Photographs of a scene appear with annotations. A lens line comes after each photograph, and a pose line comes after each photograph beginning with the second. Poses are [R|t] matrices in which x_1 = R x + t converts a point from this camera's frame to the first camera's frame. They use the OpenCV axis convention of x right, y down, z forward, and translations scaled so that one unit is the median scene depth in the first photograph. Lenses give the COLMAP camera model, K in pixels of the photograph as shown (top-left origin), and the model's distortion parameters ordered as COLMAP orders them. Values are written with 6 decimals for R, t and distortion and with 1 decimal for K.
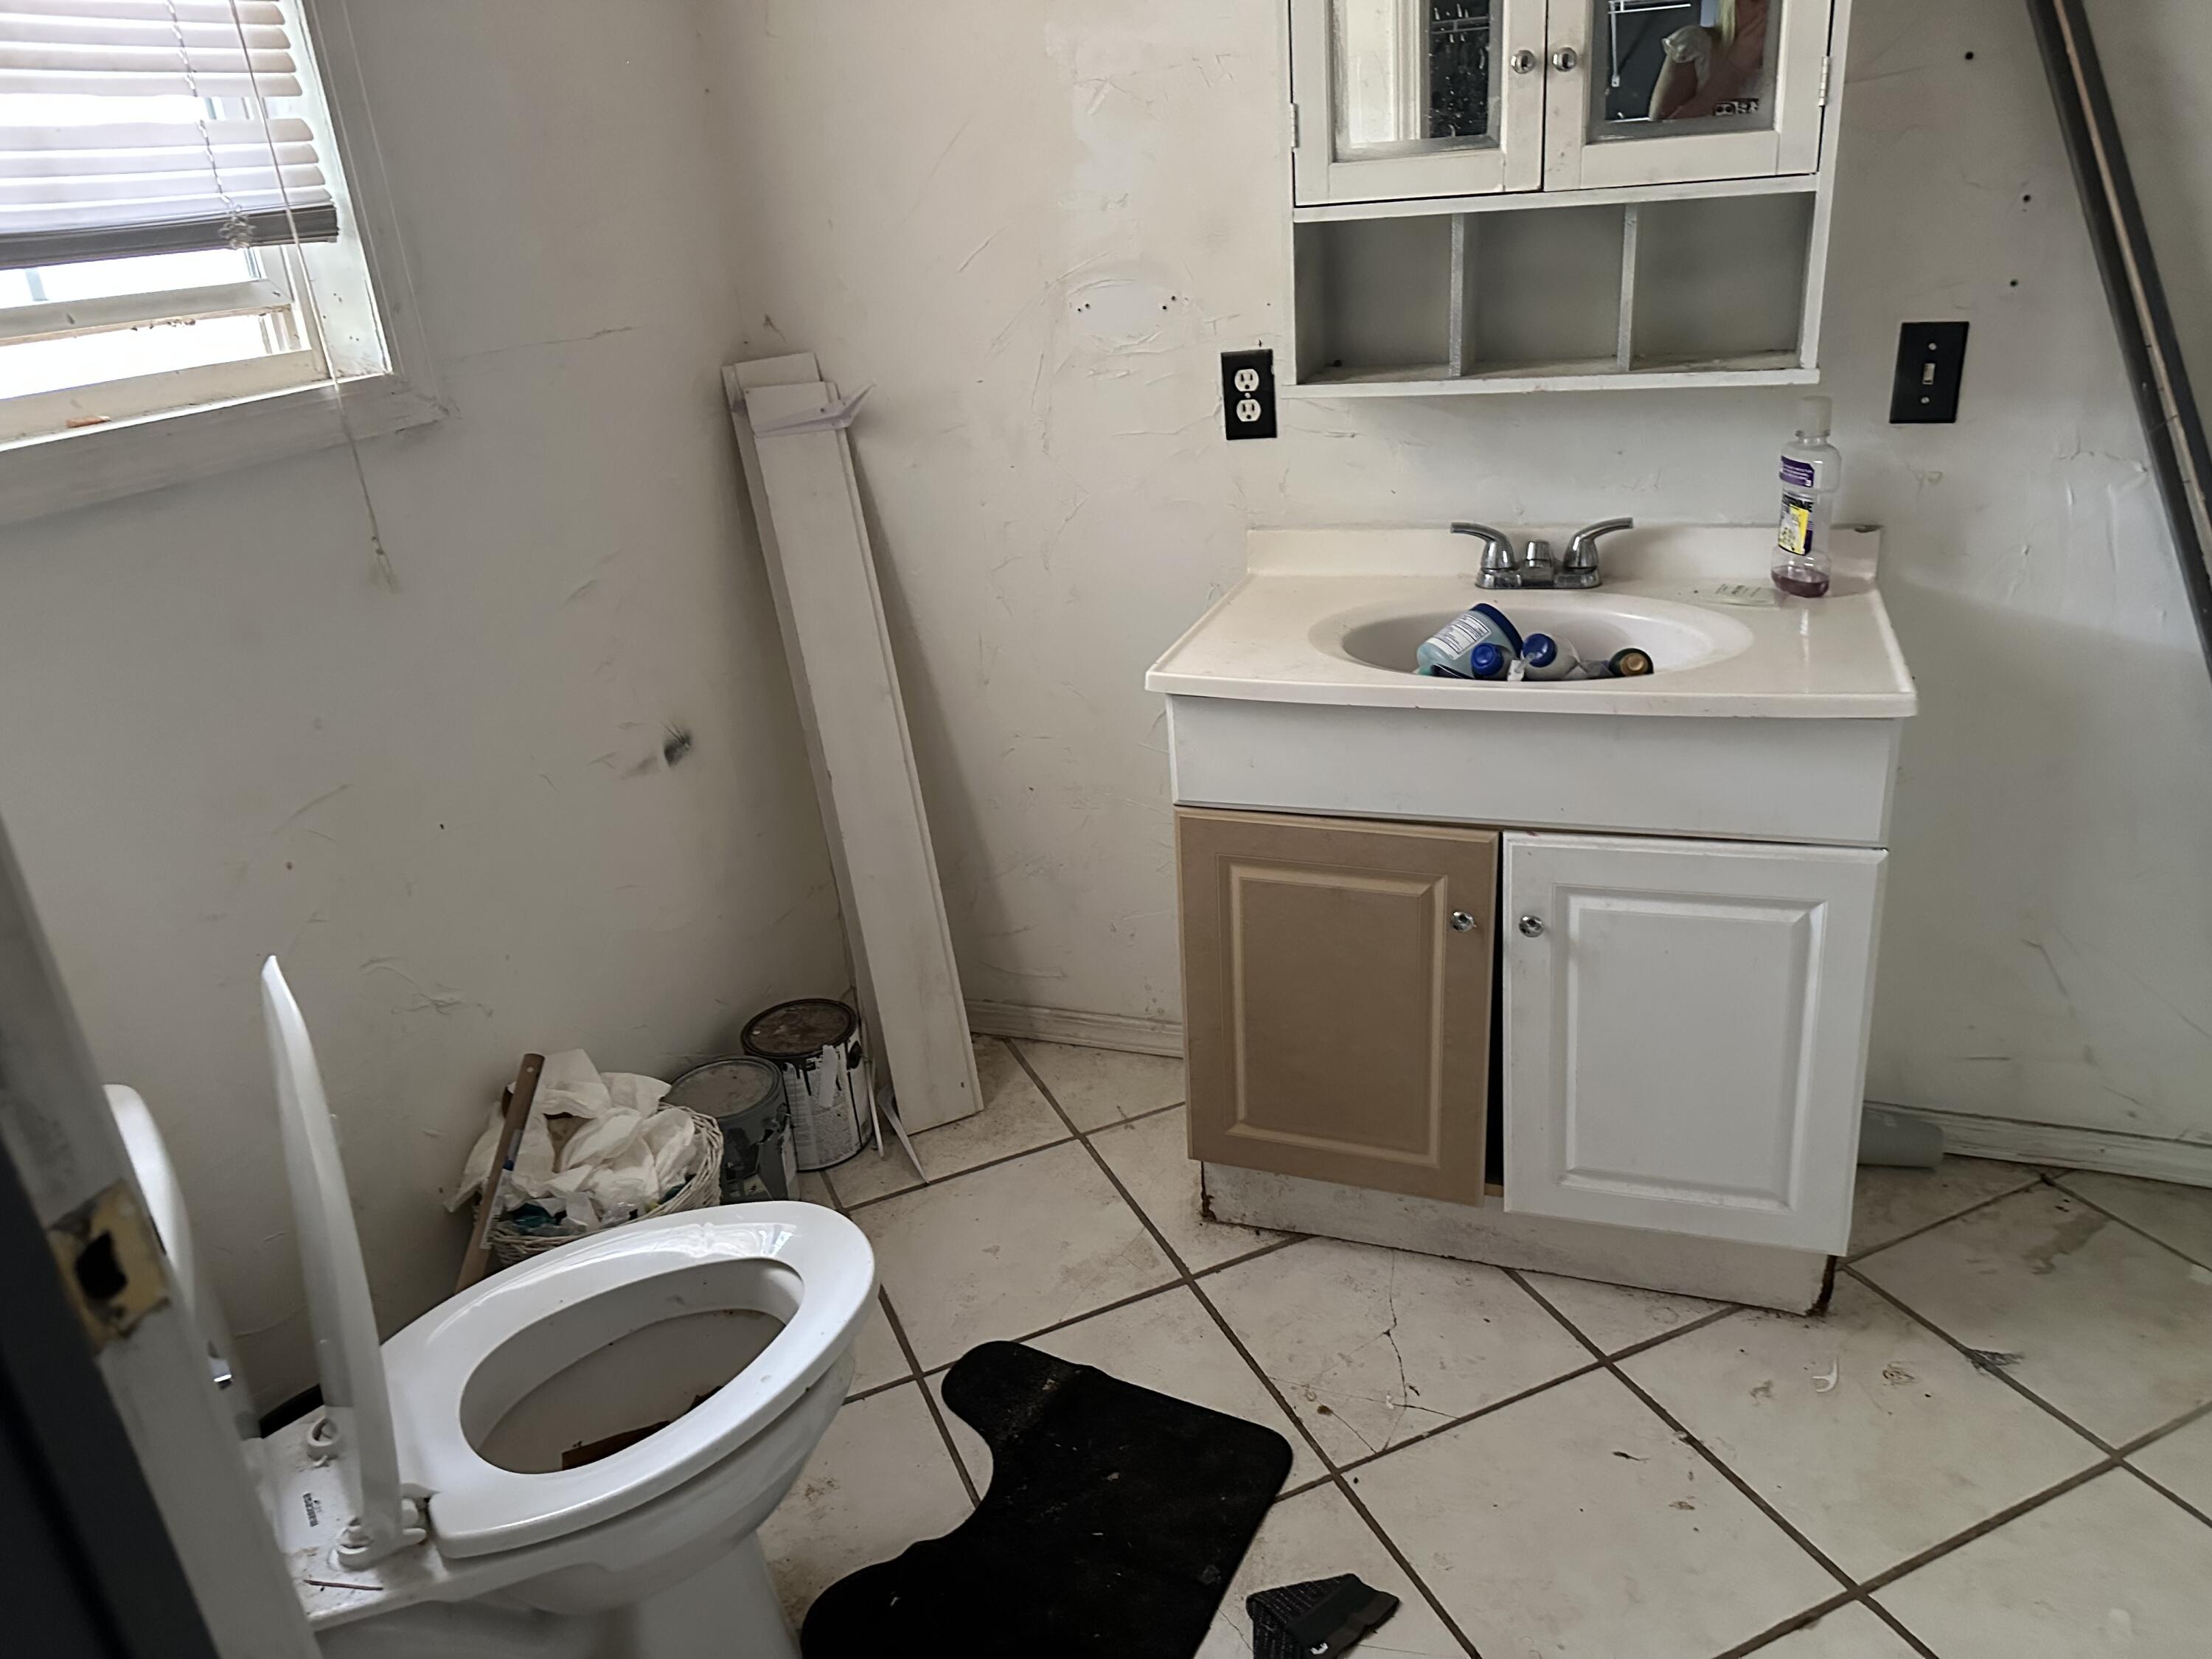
lens RADIAL K [[1532.2, 0, 1107.4], [0, 1532.2, 876.7], [0, 0, 1]] dist [0.039808, -0.055227]
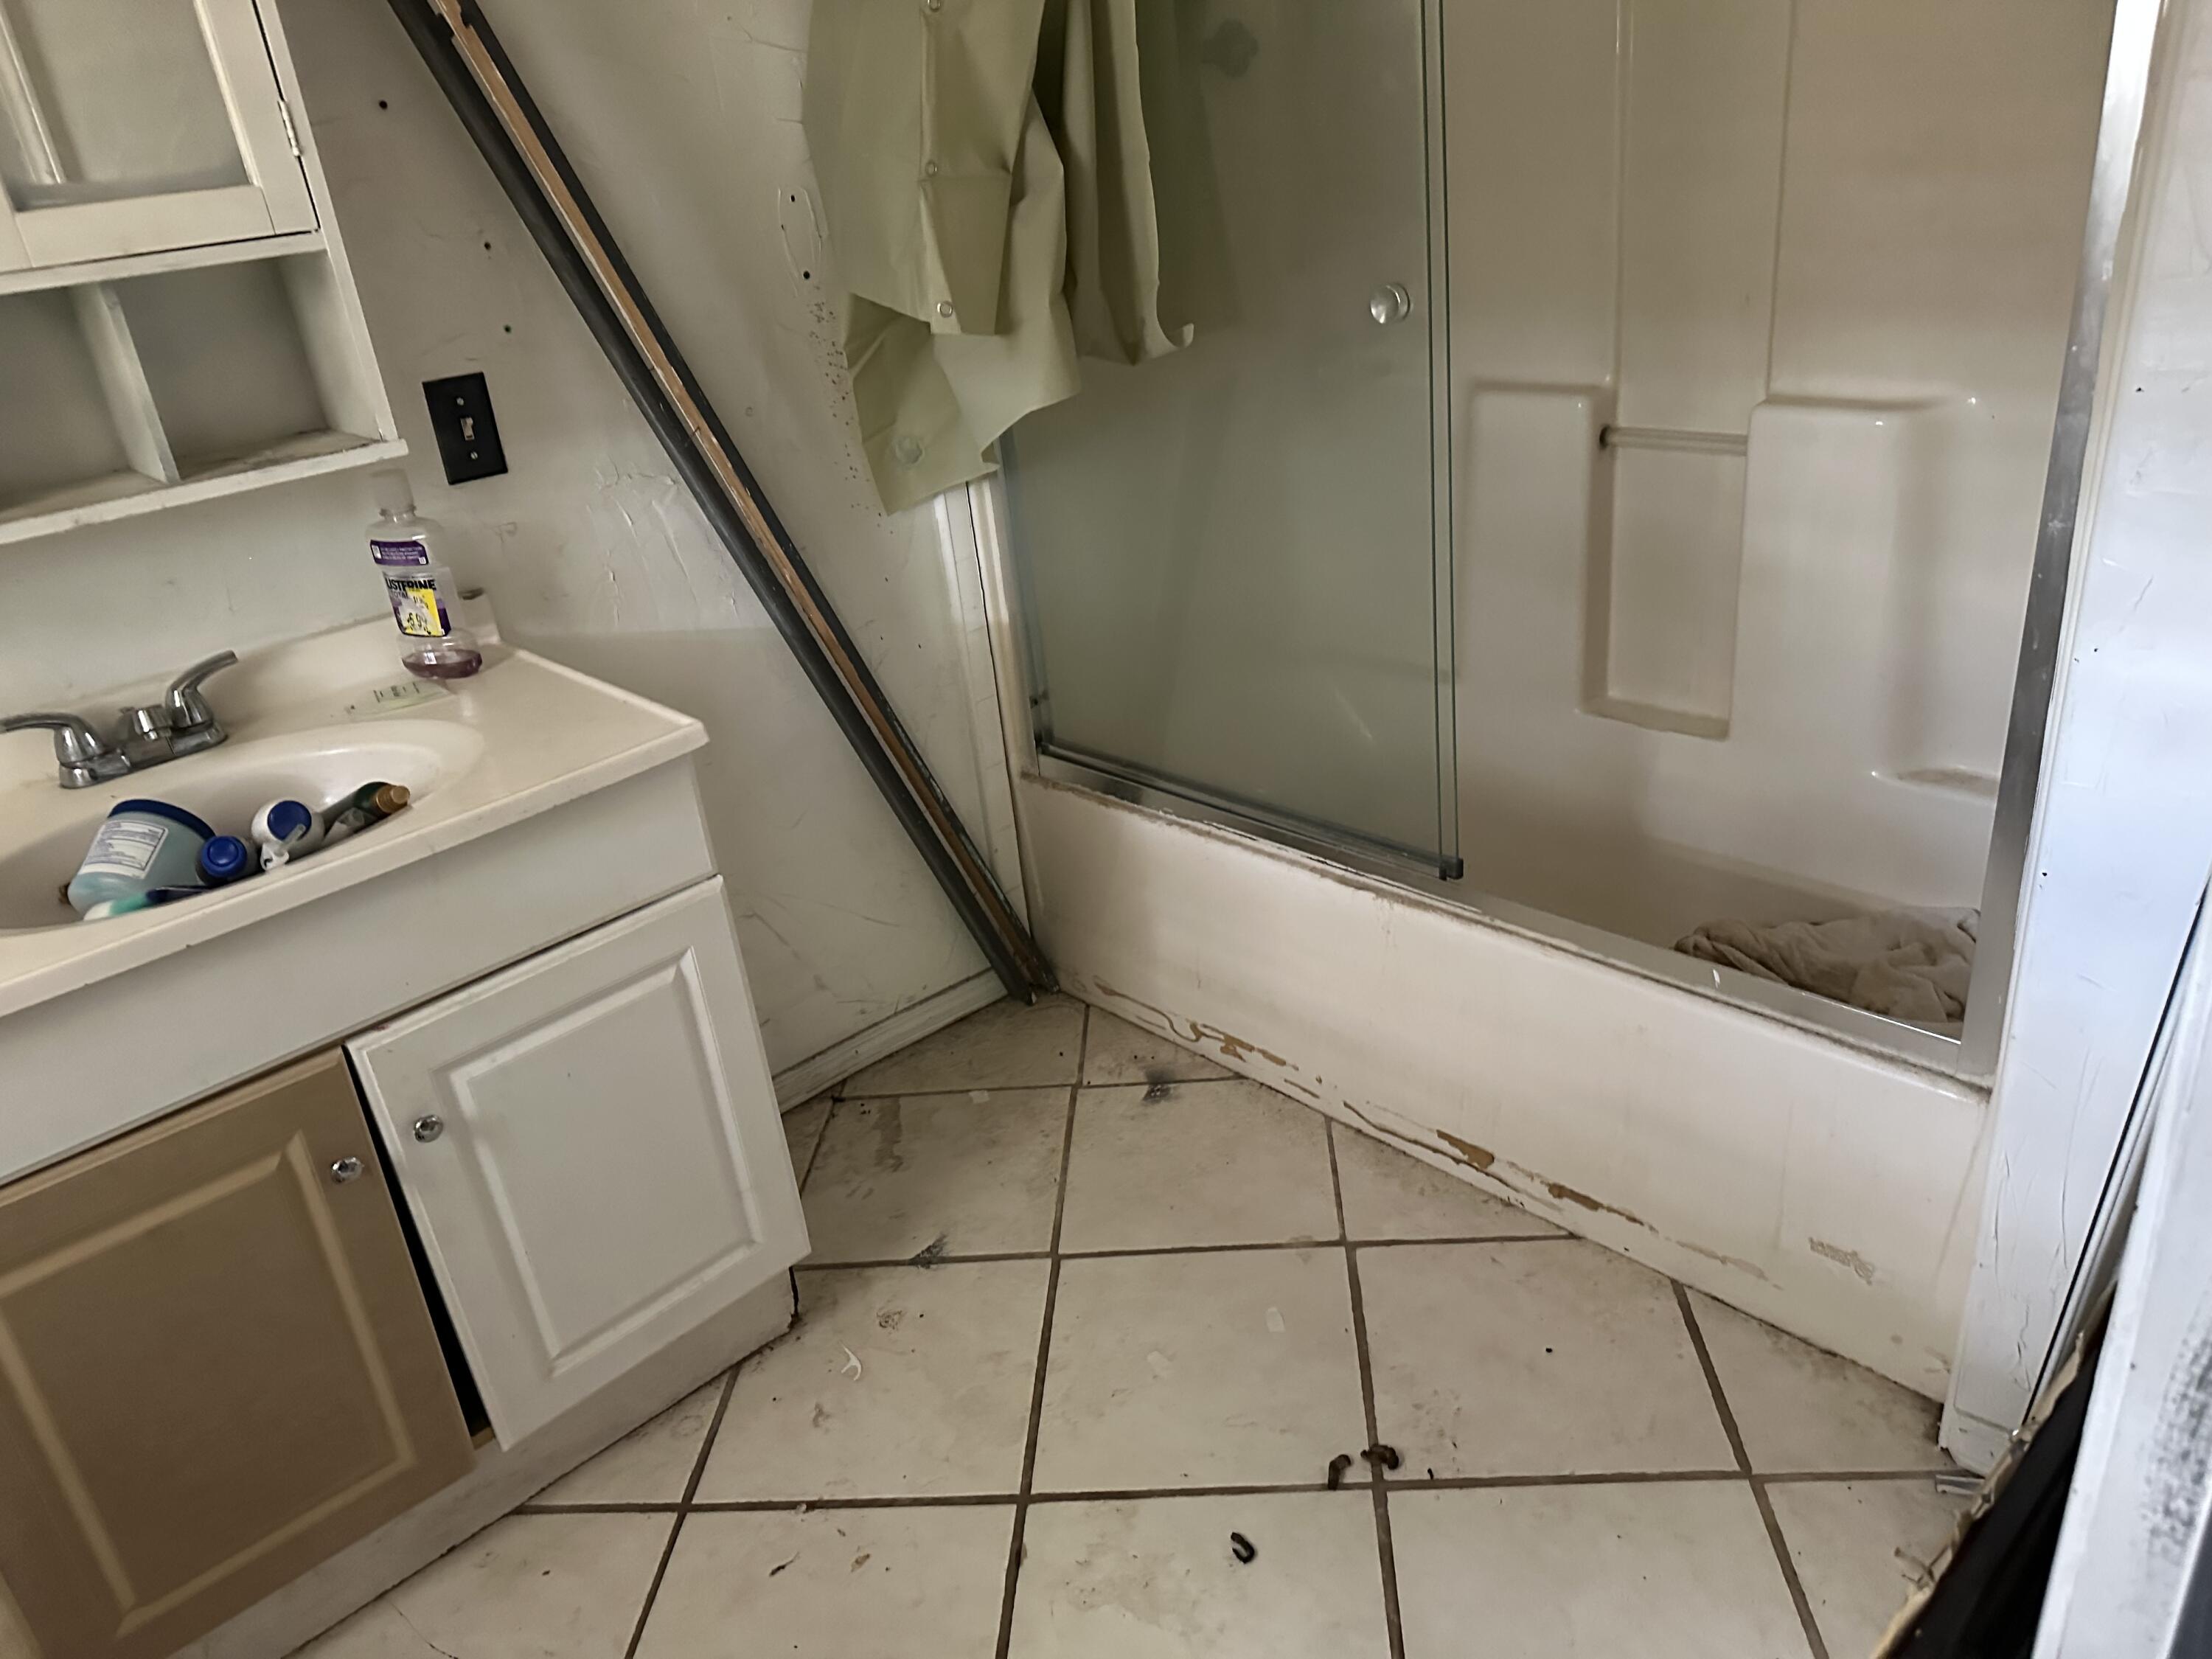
lens RADIAL K [[1532.2, 0, 1117.3], [0, 1532.2, 853.1], [0, 0, 1]] dist [0.039808, -0.055227]
pose [[0.450722, -0.371449, 0.811712, -0.164560], [0.422228, 0.889874, 0.172764, -0.082360], [-0.786494, 0.264859, 0.557922, 0.204504]]
